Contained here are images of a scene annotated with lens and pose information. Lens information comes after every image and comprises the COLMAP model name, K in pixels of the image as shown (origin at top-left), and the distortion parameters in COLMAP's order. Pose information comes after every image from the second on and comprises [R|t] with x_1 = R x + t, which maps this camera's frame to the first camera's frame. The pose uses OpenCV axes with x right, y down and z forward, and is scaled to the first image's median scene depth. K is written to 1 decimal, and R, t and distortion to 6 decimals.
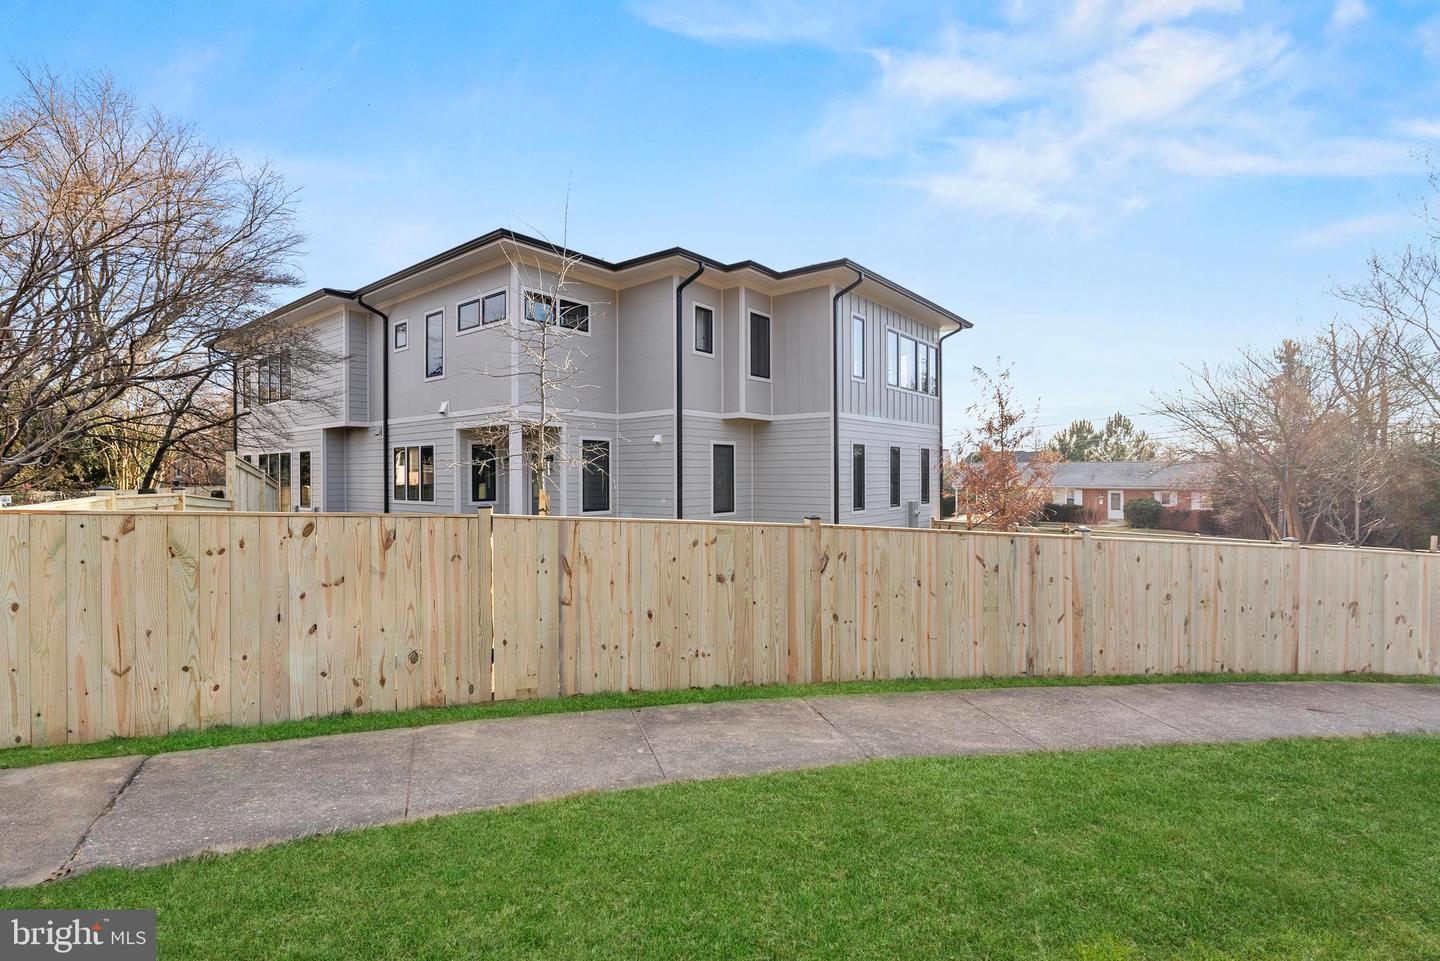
lens RADIAL K [[651.0, 0, 720.0], [0, 651.0, 480.5], [0, 0, 1]] dist [-0.001820, 0.000016]
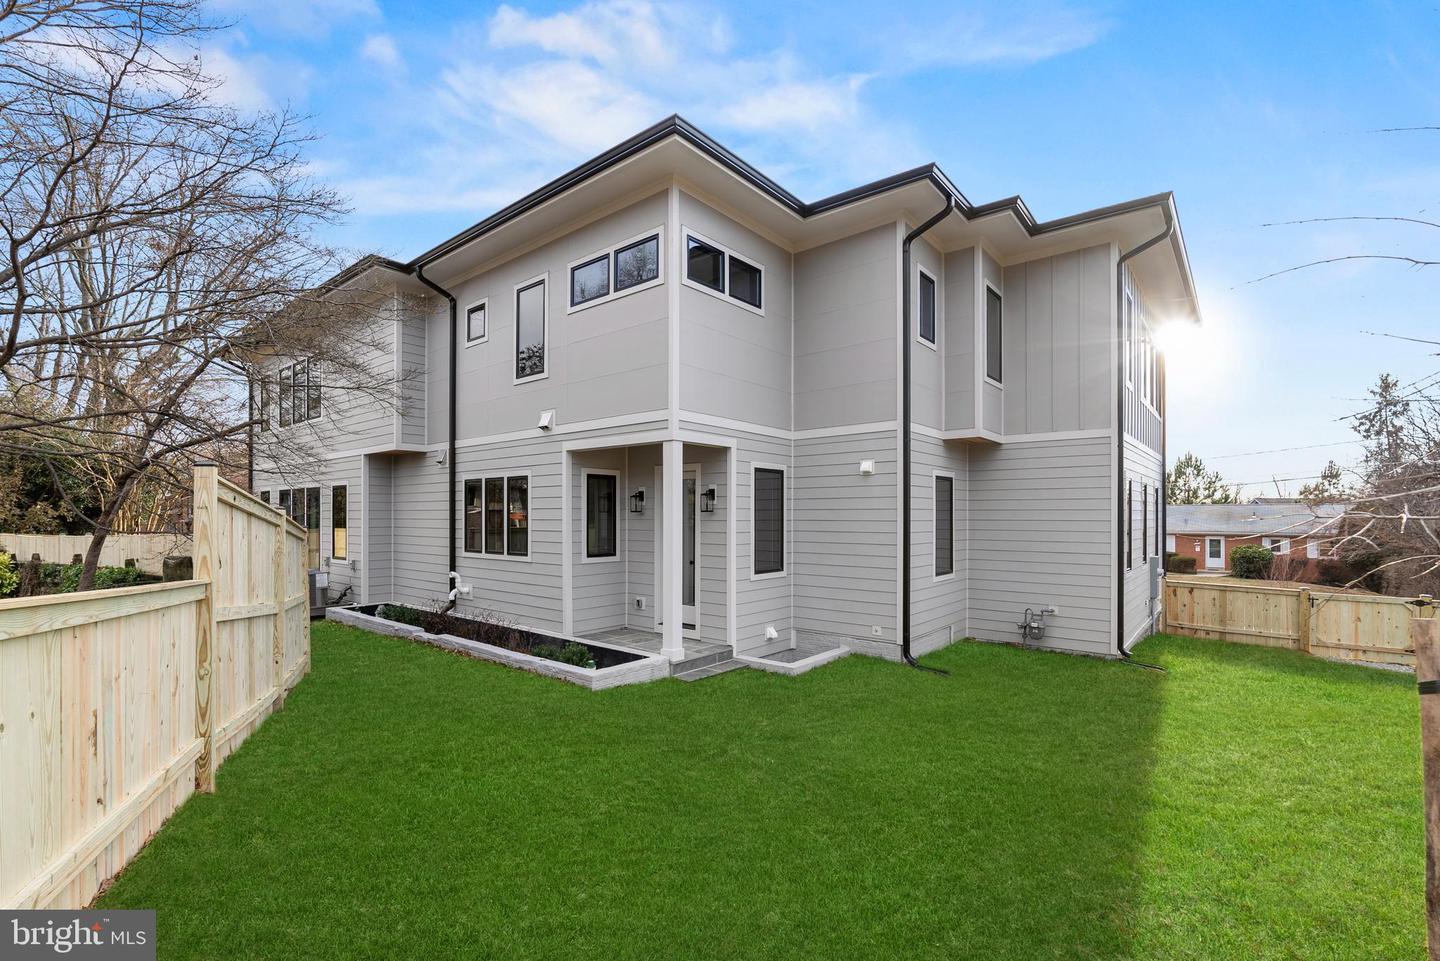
lens RADIAL K [[638.2, 0, 720.9], [0, 638.2, 519.8], [0, 0, 1]] dist [-0.011420, -0.000128]
pose [[0.999890, 0.005750, -0.013664, -0.223858], [-0.005778, 0.999981, -0.002018, -0.006585], [0.013652, 0.002097, 0.999905, 0.323098]]
